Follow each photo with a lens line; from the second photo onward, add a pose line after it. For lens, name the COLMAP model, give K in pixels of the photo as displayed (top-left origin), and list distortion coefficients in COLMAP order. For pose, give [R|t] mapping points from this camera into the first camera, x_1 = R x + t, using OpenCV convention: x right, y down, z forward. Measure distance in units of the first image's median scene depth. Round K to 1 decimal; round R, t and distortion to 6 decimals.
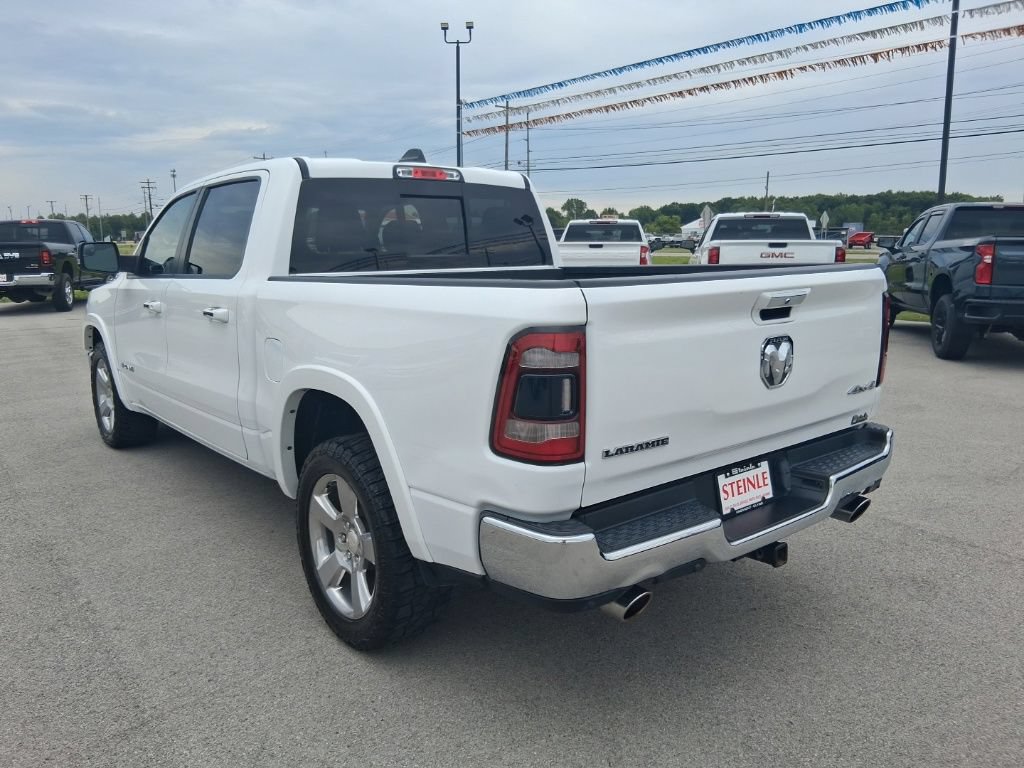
lens RADIAL K [[781.4, 0, 504.7], [0, 781.4, 378.0], [0, 0, 1]] dist [0.085167, -0.150014]
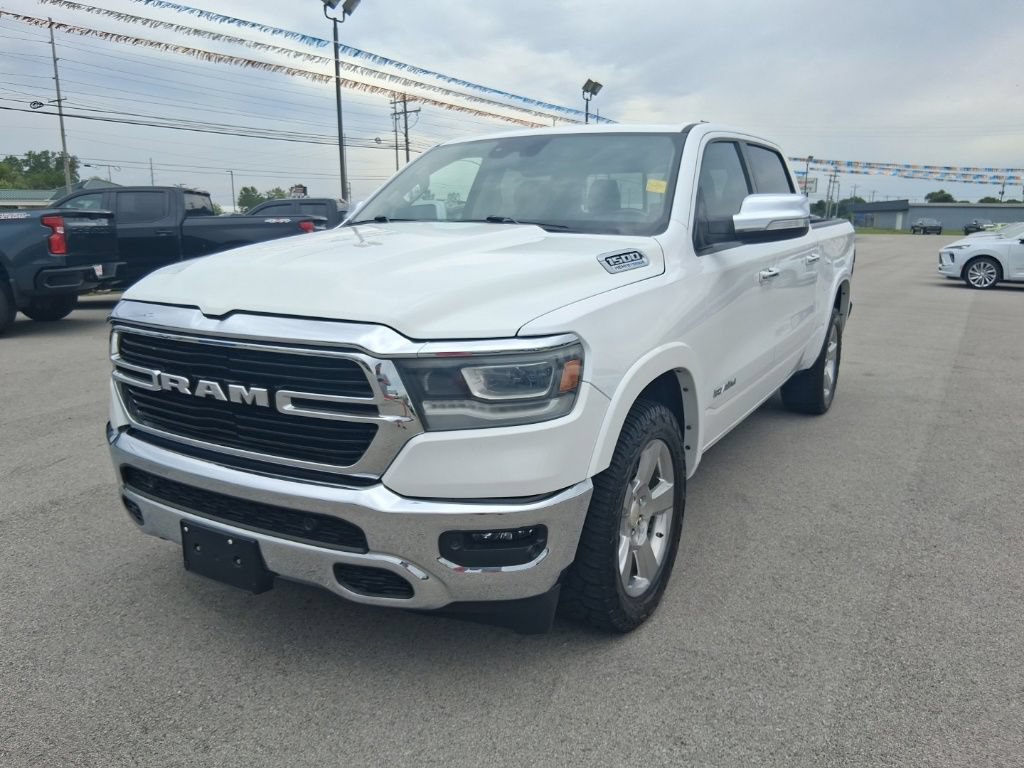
lens RADIAL K [[781.4, 0, 504.7], [0, 781.4, 384.3], [0, 0, 1]] dist [0.085167, -0.150014]
pose [[-0.350464, -0.186921, 0.917734, -1.345650], [0.162642, 0.952847, 0.256183, -0.283862], [-0.922346, 0.239045, -0.303538, 1.817395]]
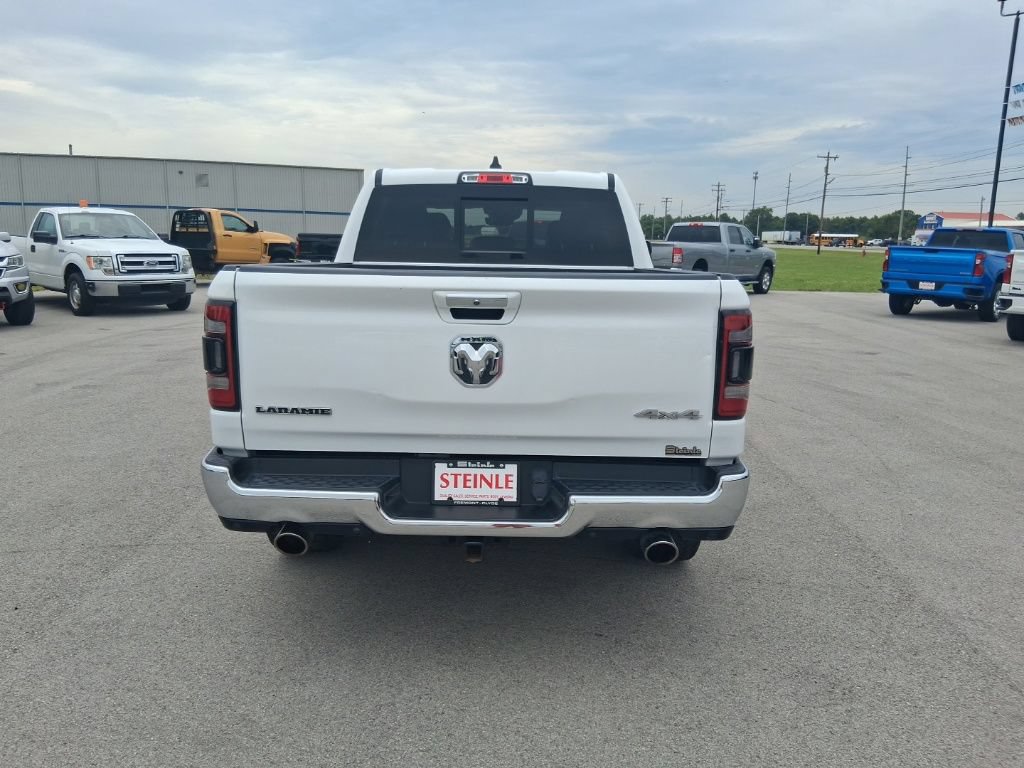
lens RADIAL K [[781.4, 0, 502.4], [0, 781.4, 384.3], [0, 0, 1]] dist [0.085167, -0.150014]
pose [[0.767976, 0.139010, -0.625212, 0.664750], [-0.134646, 0.989389, 0.054590, -0.033881], [0.626166, 0.042259, 0.778544, 0.155195]]
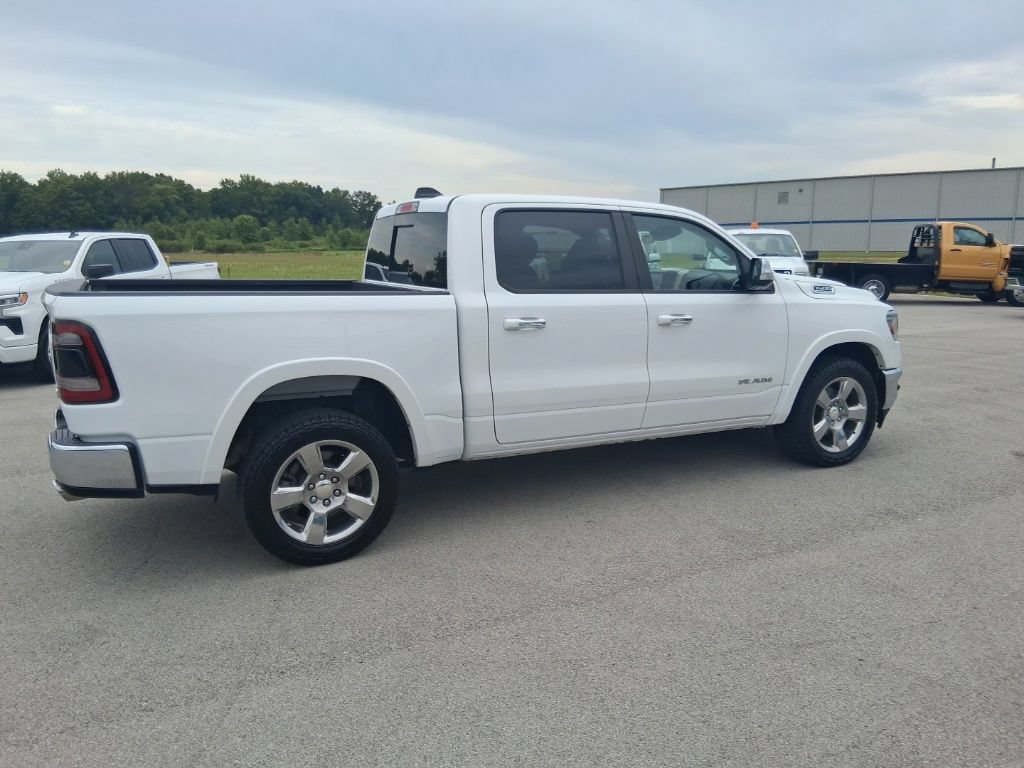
lens RADIAL K [[781.4, 0, 507.2], [0, 781.4, 384.7], [0, 0, 1]] dist [0.085167, -0.150014]
pose [[-0.213392, 0.179571, -0.960322, 1.152844], [-0.162397, 0.962768, 0.216114, -0.293235], [0.963375, 0.202070, -0.176285, 1.476431]]
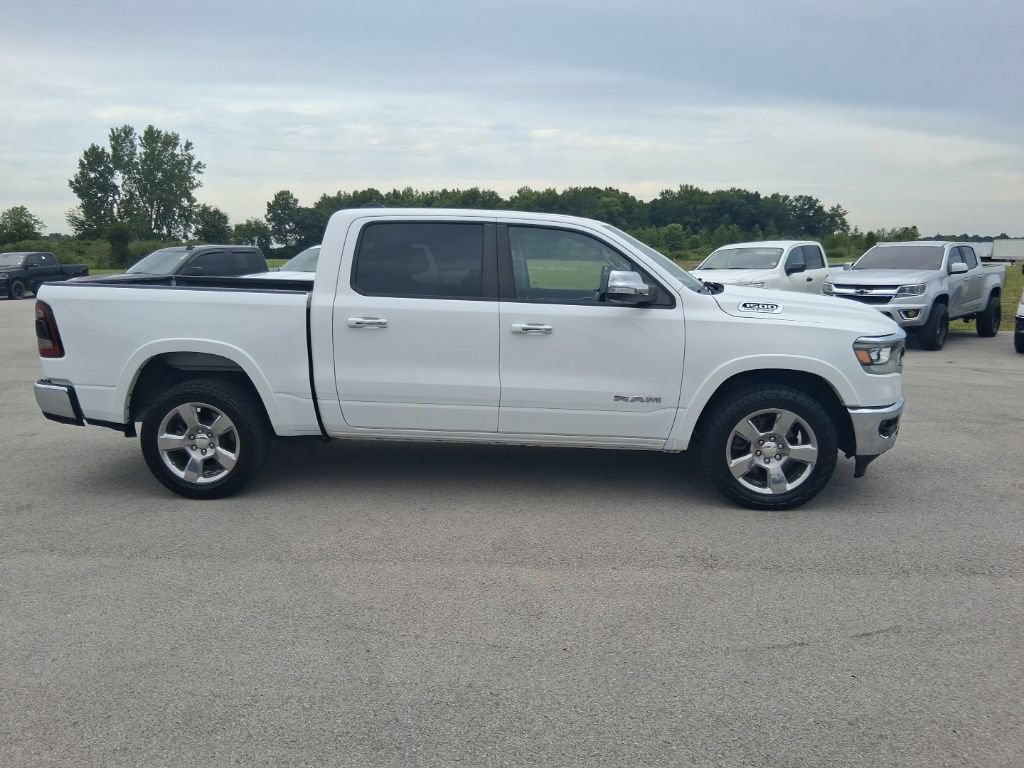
lens RADIAL K [[781.4, 0, 491.9], [0, 781.4, 384.6], [0, 0, 1]] dist [0.085167, -0.150014]
pose [[-0.698186, 0.124903, -0.704937, 0.817678], [-0.119191, 0.950641, 0.286487, -0.435741], [0.705925, 0.284043, -0.648837, 2.299523]]
